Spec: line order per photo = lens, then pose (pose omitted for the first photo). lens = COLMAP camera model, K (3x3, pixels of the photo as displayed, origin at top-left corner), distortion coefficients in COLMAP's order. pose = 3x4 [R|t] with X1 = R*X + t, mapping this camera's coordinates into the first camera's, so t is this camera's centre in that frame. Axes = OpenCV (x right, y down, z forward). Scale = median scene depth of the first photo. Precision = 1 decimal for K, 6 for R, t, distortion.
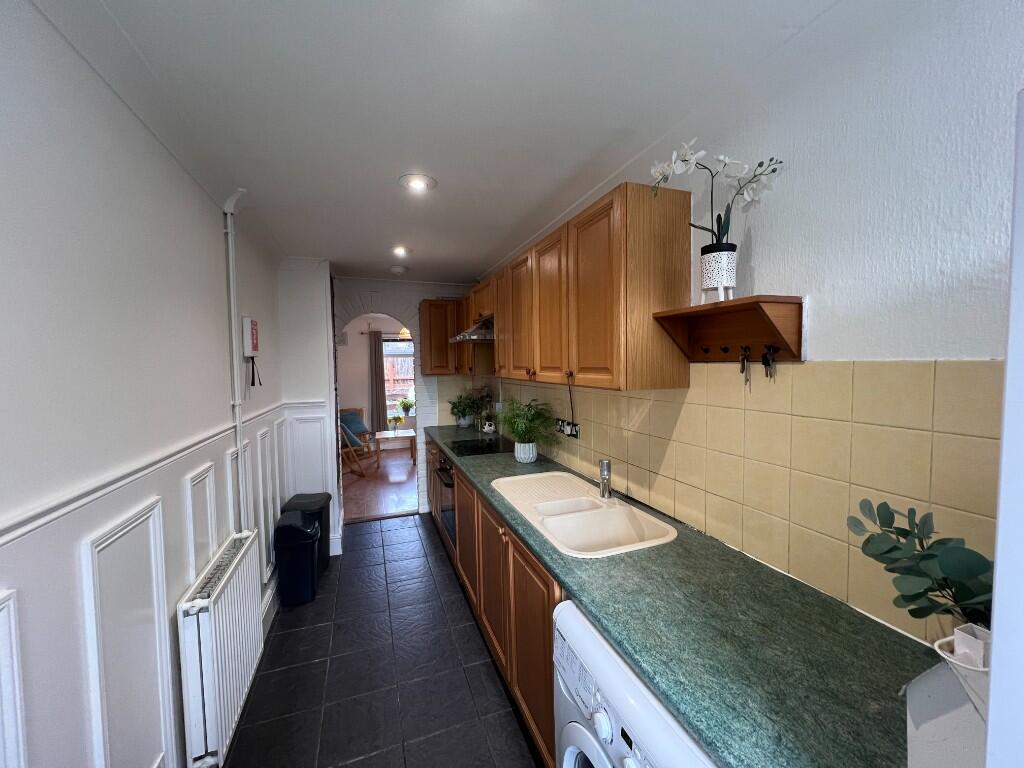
lens RADIAL K [[411.1, 0, 517.1], [0, 411.1, 380.8], [0, 0, 1]] dist [0.003519, -0.000273]
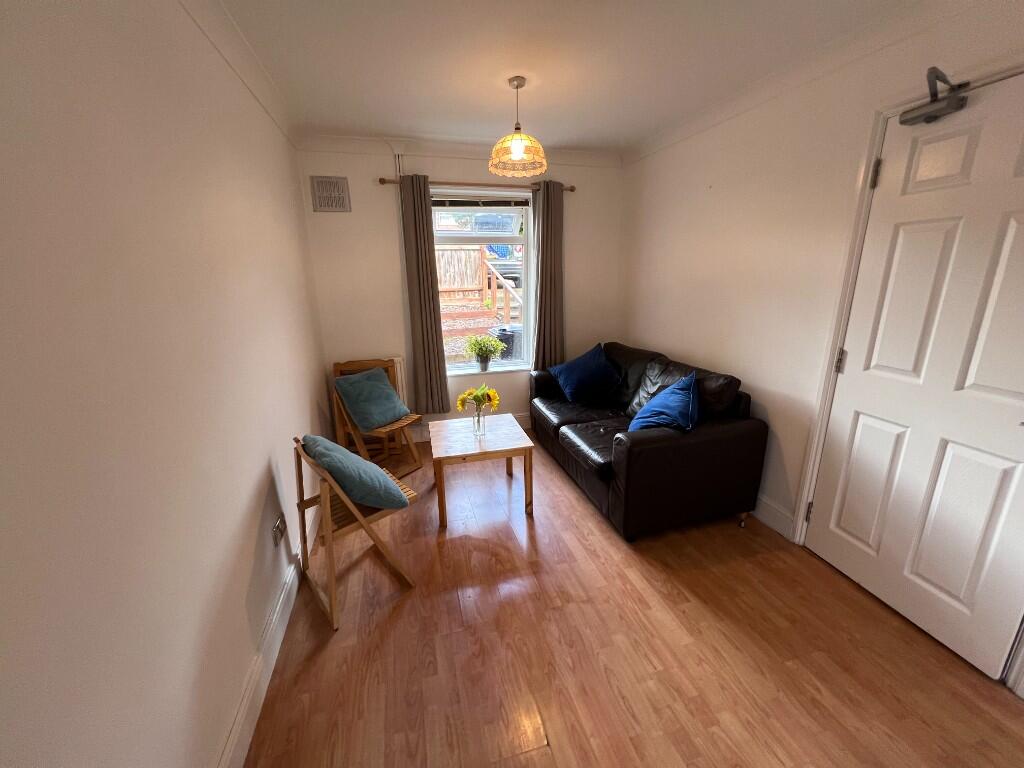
lens RADIAL K [[411.1, 0, 510.0], [0, 411.1, 383.1], [0, 0, 1]] dist [0.003519, -0.000273]
pose [[0.990070, 0.037866, -0.135377, -0.181052], [-0.007731, 0.976246, 0.216529, -0.006626], [0.140360, -0.213332, 0.966845, 0.559350]]
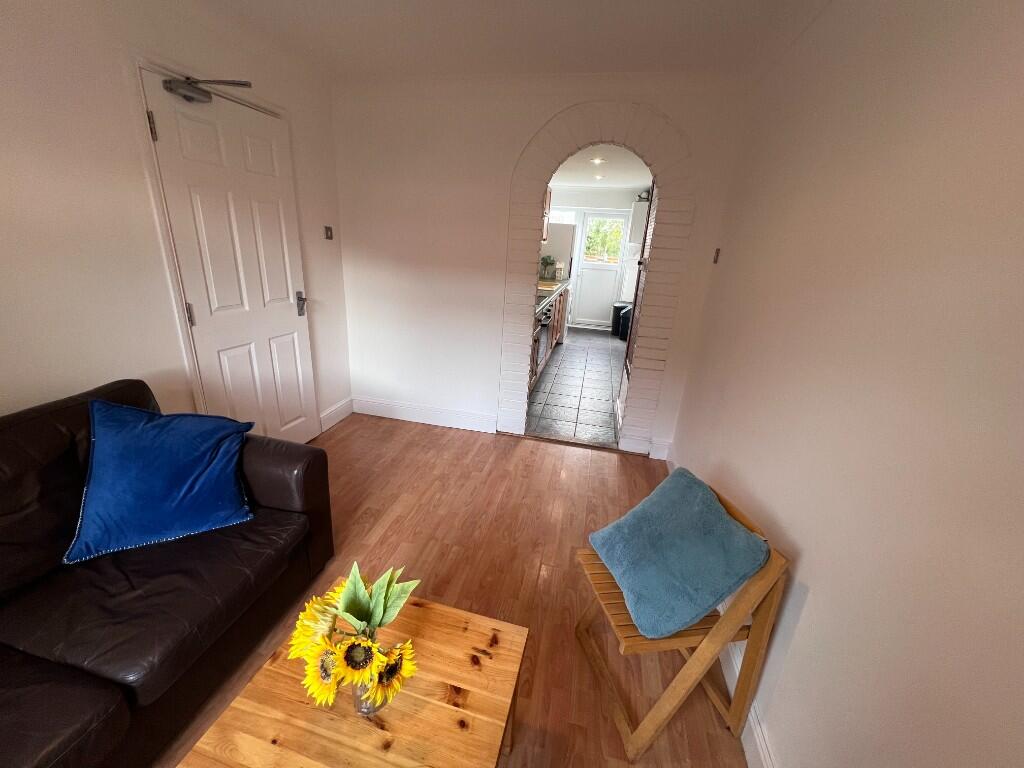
lens RADIAL K [[411.1, 0, 511.3], [0, 411.1, 382.1], [0, 0, 1]] dist [0.003519, -0.000273]
pose [[-0.810234, -0.223430, 0.541848, -0.336802], [-0.022913, 0.935856, 0.351636, -0.023992], [-0.585658, 0.272492, -0.763382, 0.937973]]
